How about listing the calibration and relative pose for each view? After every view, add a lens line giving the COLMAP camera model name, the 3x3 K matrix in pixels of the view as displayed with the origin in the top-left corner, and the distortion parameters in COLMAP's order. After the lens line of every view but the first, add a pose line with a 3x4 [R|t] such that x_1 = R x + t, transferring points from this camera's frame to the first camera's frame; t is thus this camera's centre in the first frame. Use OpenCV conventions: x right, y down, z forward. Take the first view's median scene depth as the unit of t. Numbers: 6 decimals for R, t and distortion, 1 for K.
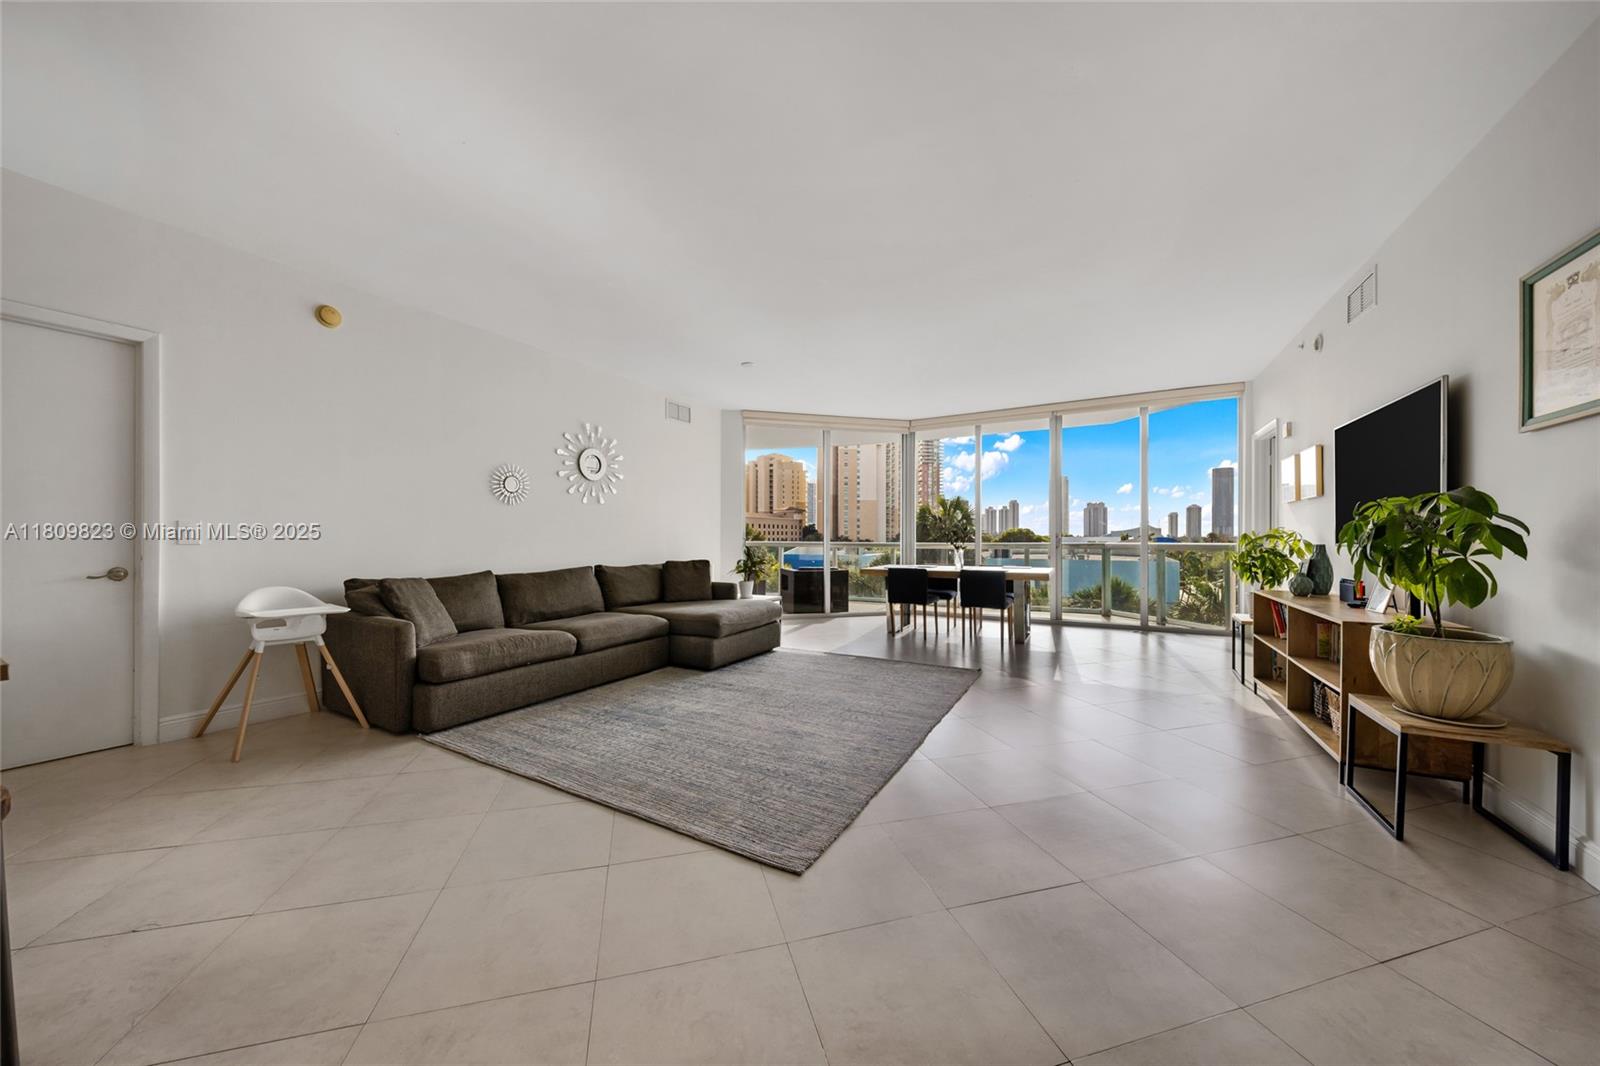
lens RADIAL K [[544.9, 0, 790.5], [0, 544.9, 539.0], [0, 0, 1]] dist [-0.001088, -0.000407]
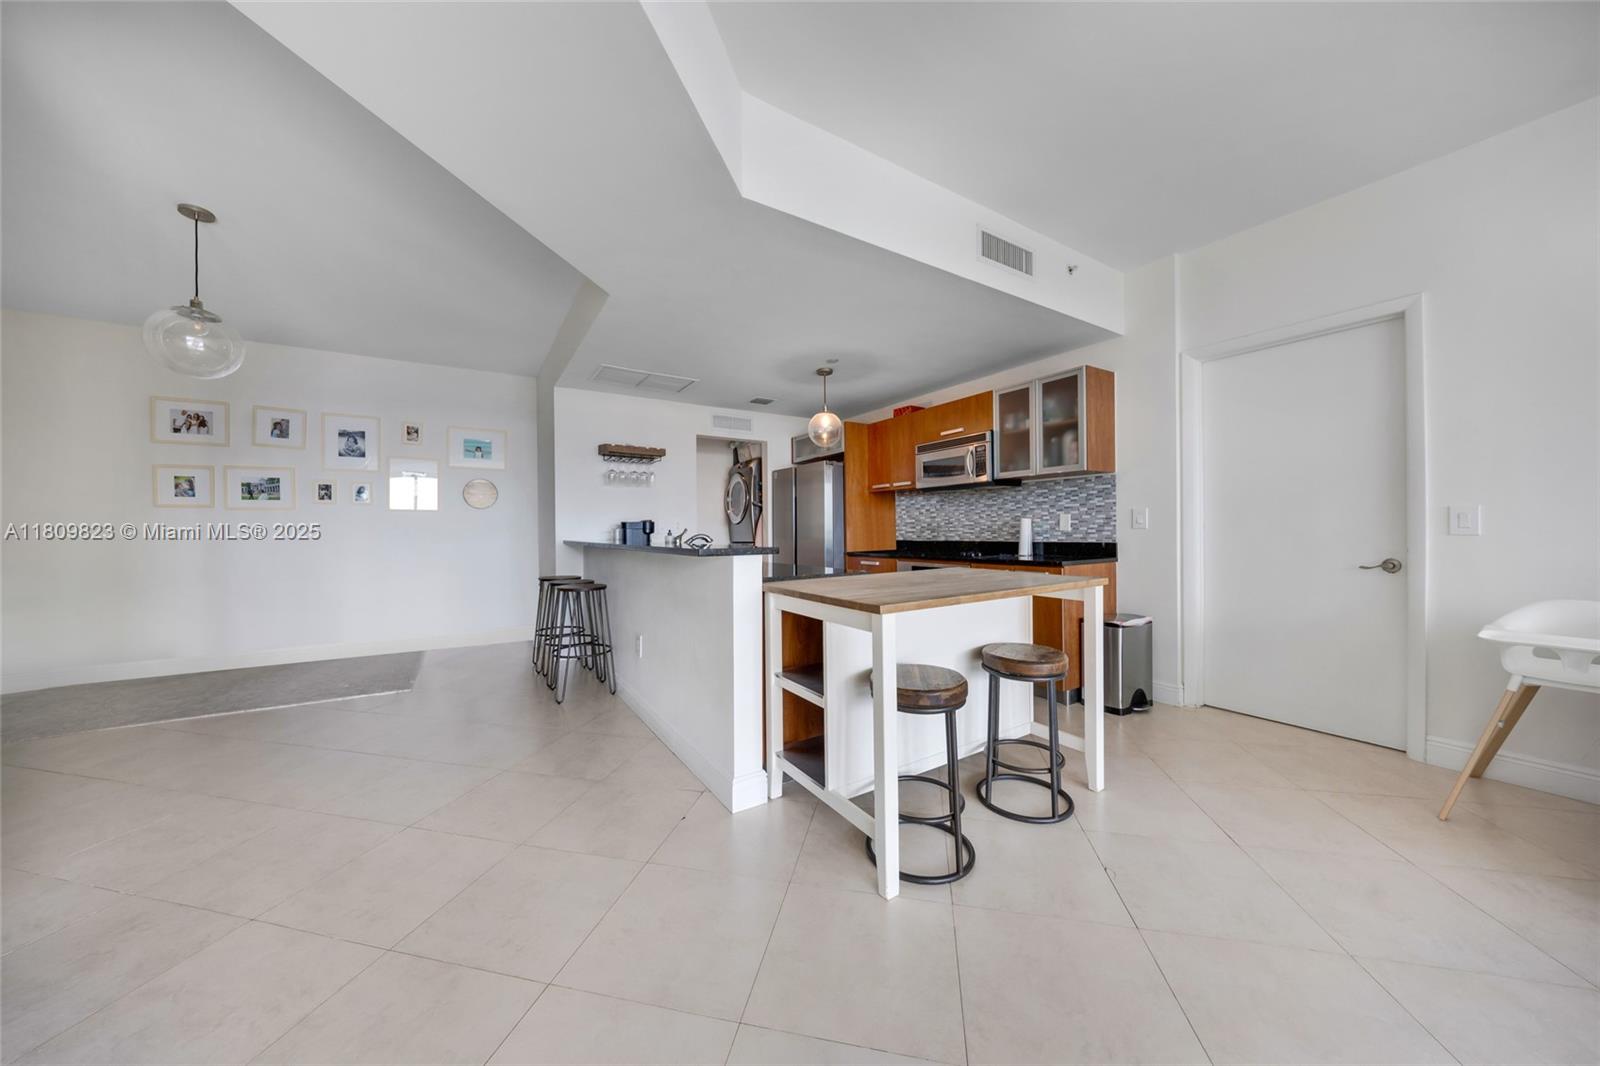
lens RADIAL K [[544.9, 0, 792.5], [0, 544.9, 527.9], [0, 0, 1]] dist [-0.001088, -0.000407]
pose [[-0.469976, 0.000234, -0.882679, 0.051115], [0.007964, 0.999960, -0.003976, -0.003518], [0.882643, -0.008899, -0.469960, 0.316708]]
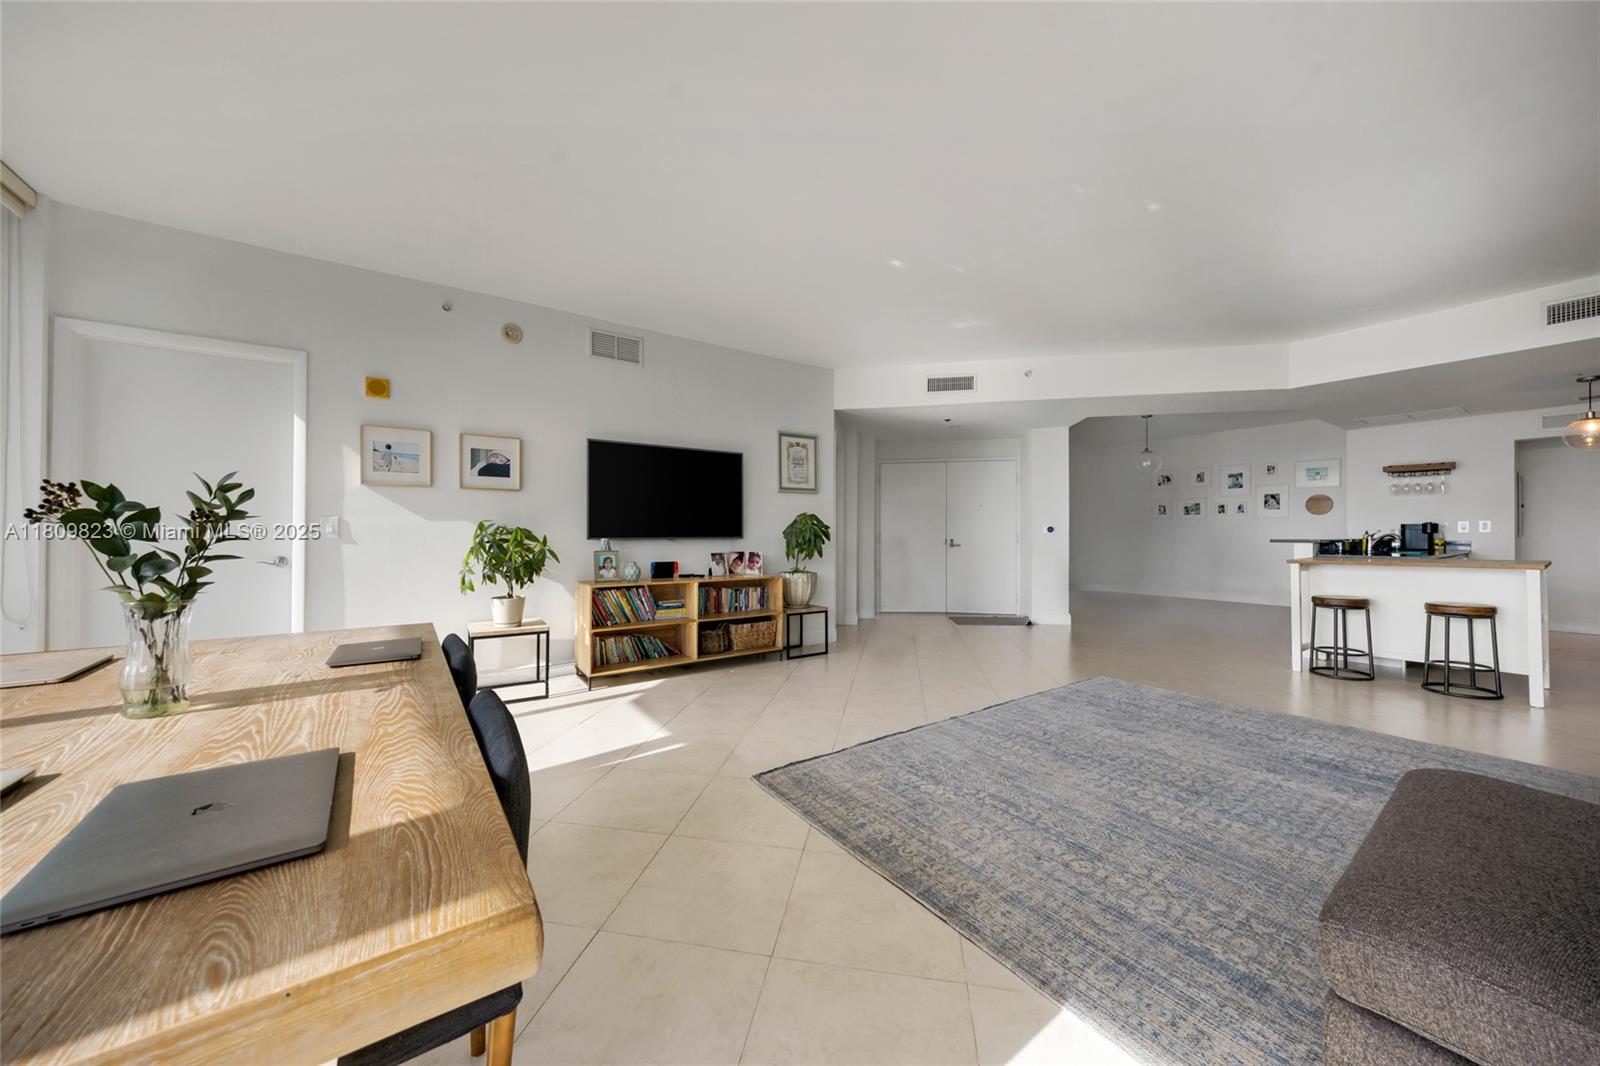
lens RADIAL K [[544.9, 0, 797.1], [0, 544.9, 533.9], [0, 0, 1]] dist [-0.001088, -0.000407]
pose [[-0.902144, -0.000550, 0.431435, 0.071128], [0.000671, 0.999996, 0.002678, -0.001458], [-0.431434, 0.002706, -0.902140, 1.369475]]
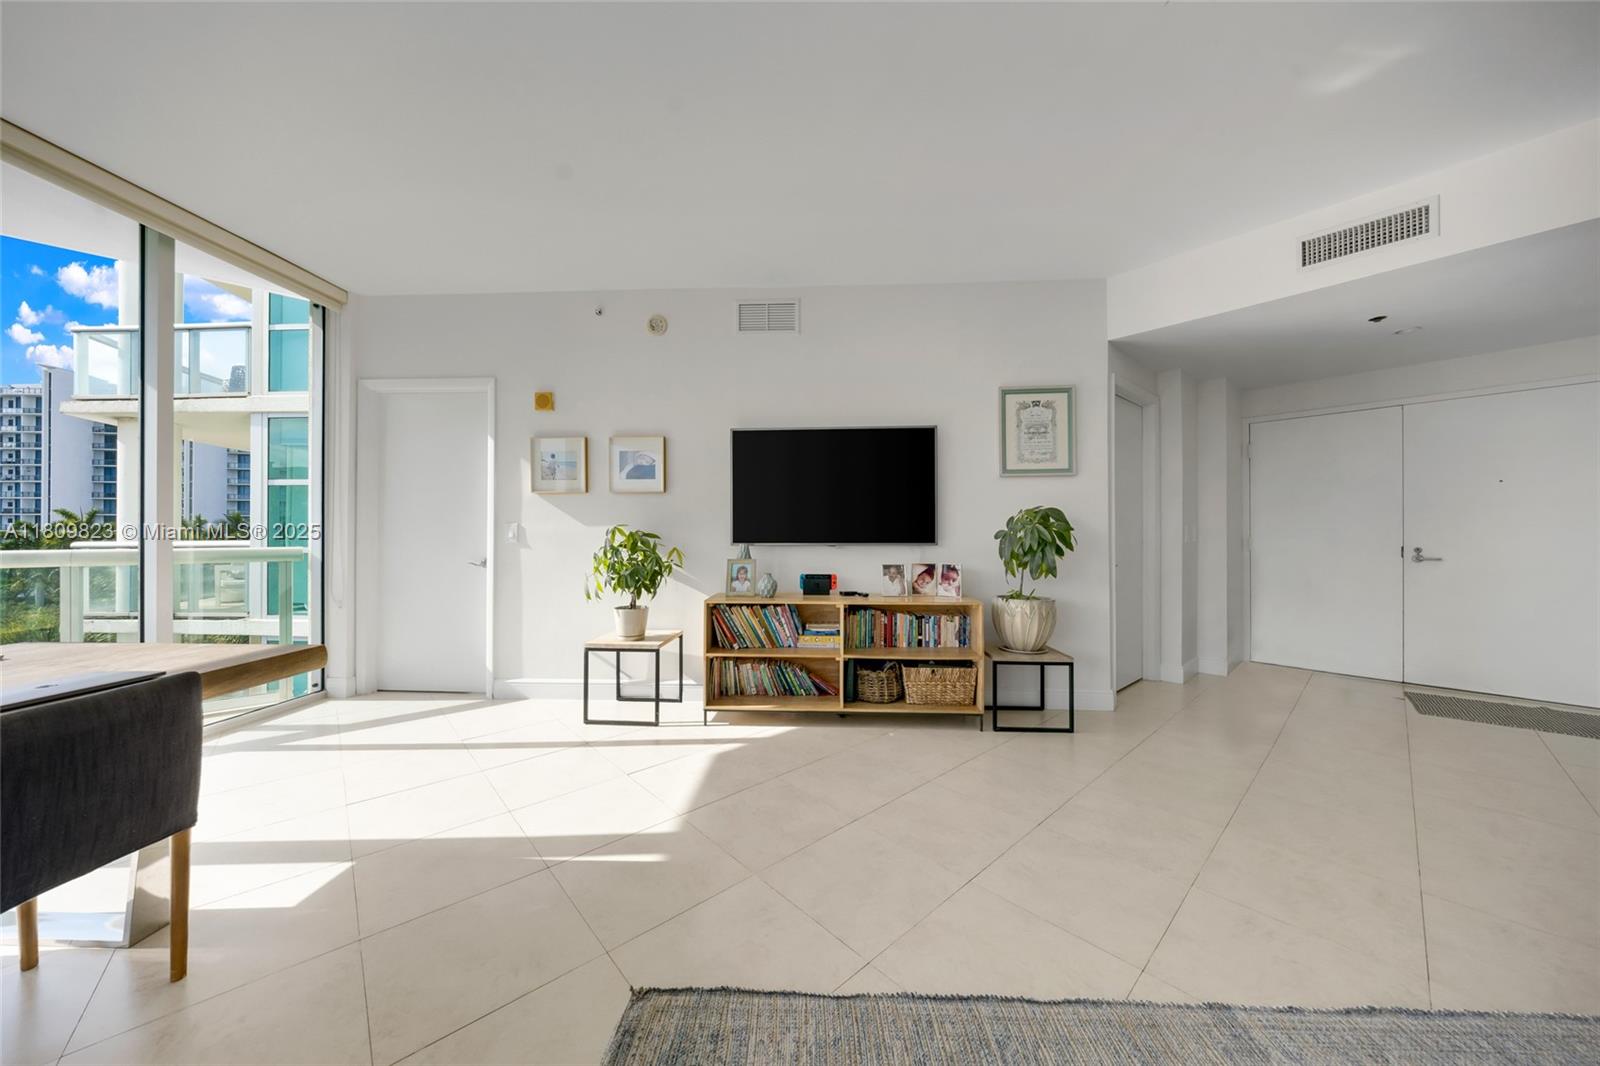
lens RADIAL K [[544.9, 0, 794.1], [0, 544.9, 526.9], [0, 0, 1]] dist [-0.001088, -0.000407]
pose [[-0.448947, 0.000473, 0.893558, 0.037102], [0.002870, 0.999995, 0.000912, -0.015681], [-0.893554, 0.002974, -0.448947, 0.993413]]
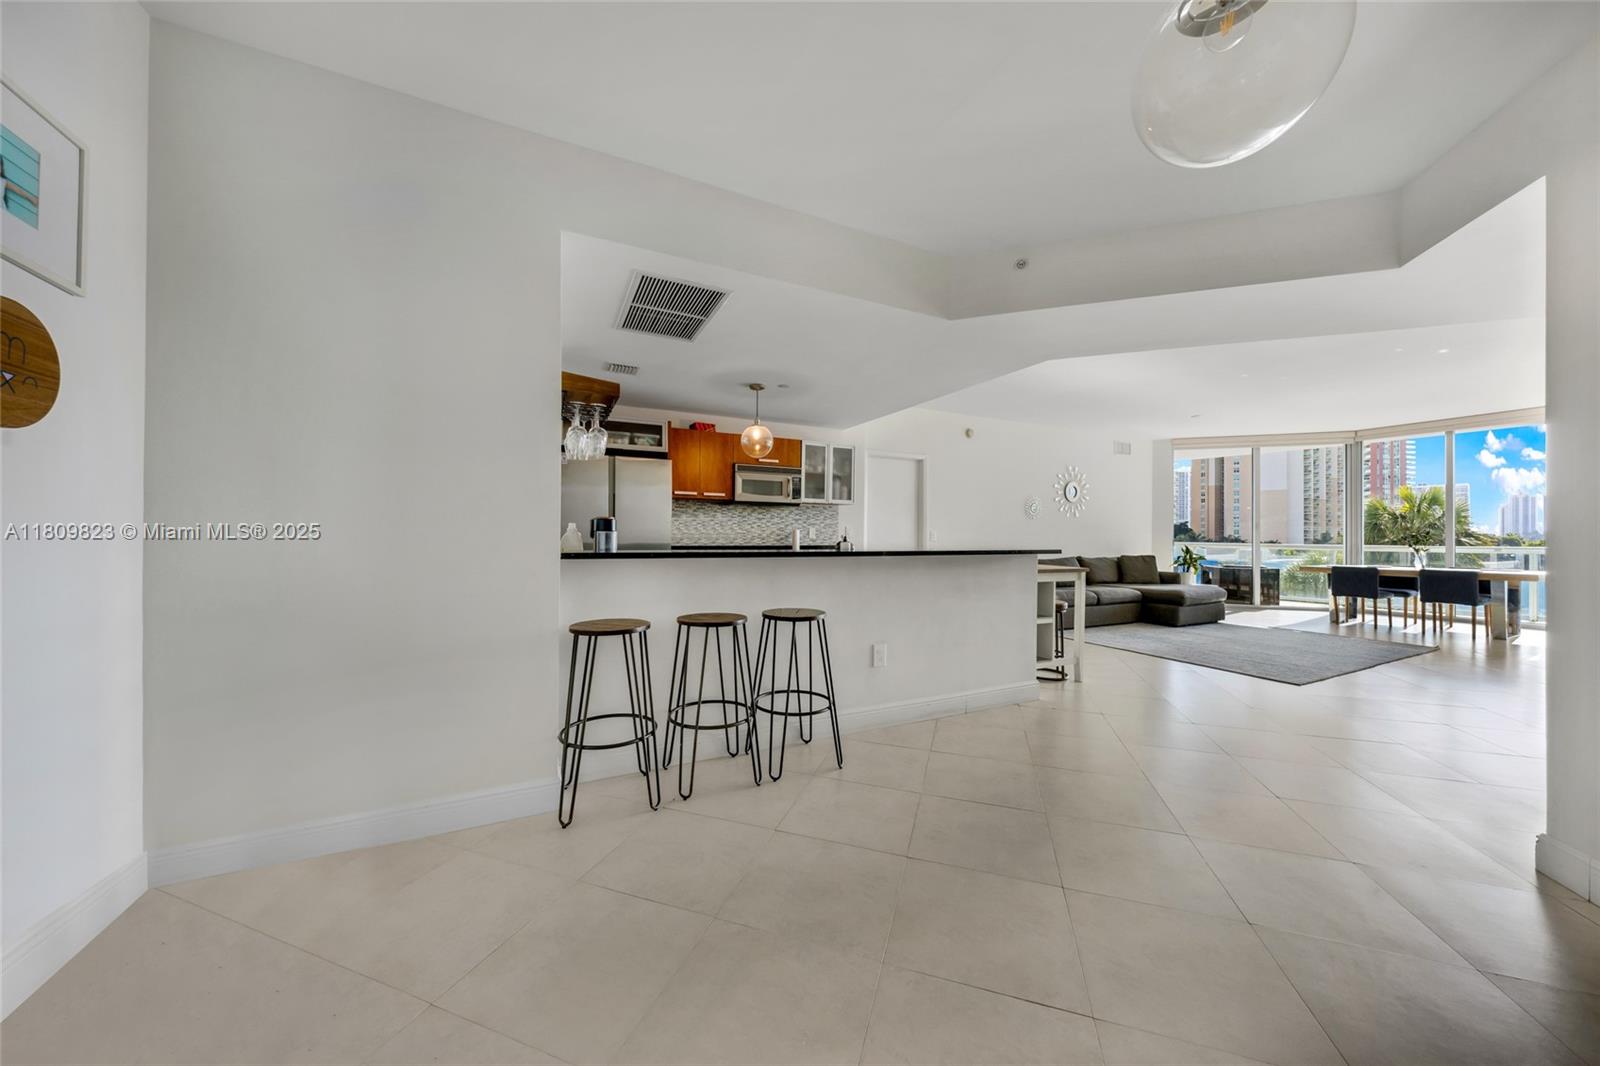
lens RADIAL K [[544.9, 0, 793.0], [0, 544.9, 529.9], [0, 0, 1]] dist [-0.001088, -0.000407]
pose [[0.836733, -0.000480, -0.547610, -0.197695], [-0.007424, 0.999898, -0.012220, -0.003633], [0.547560, 0.014291, 0.836644, -0.817580]]
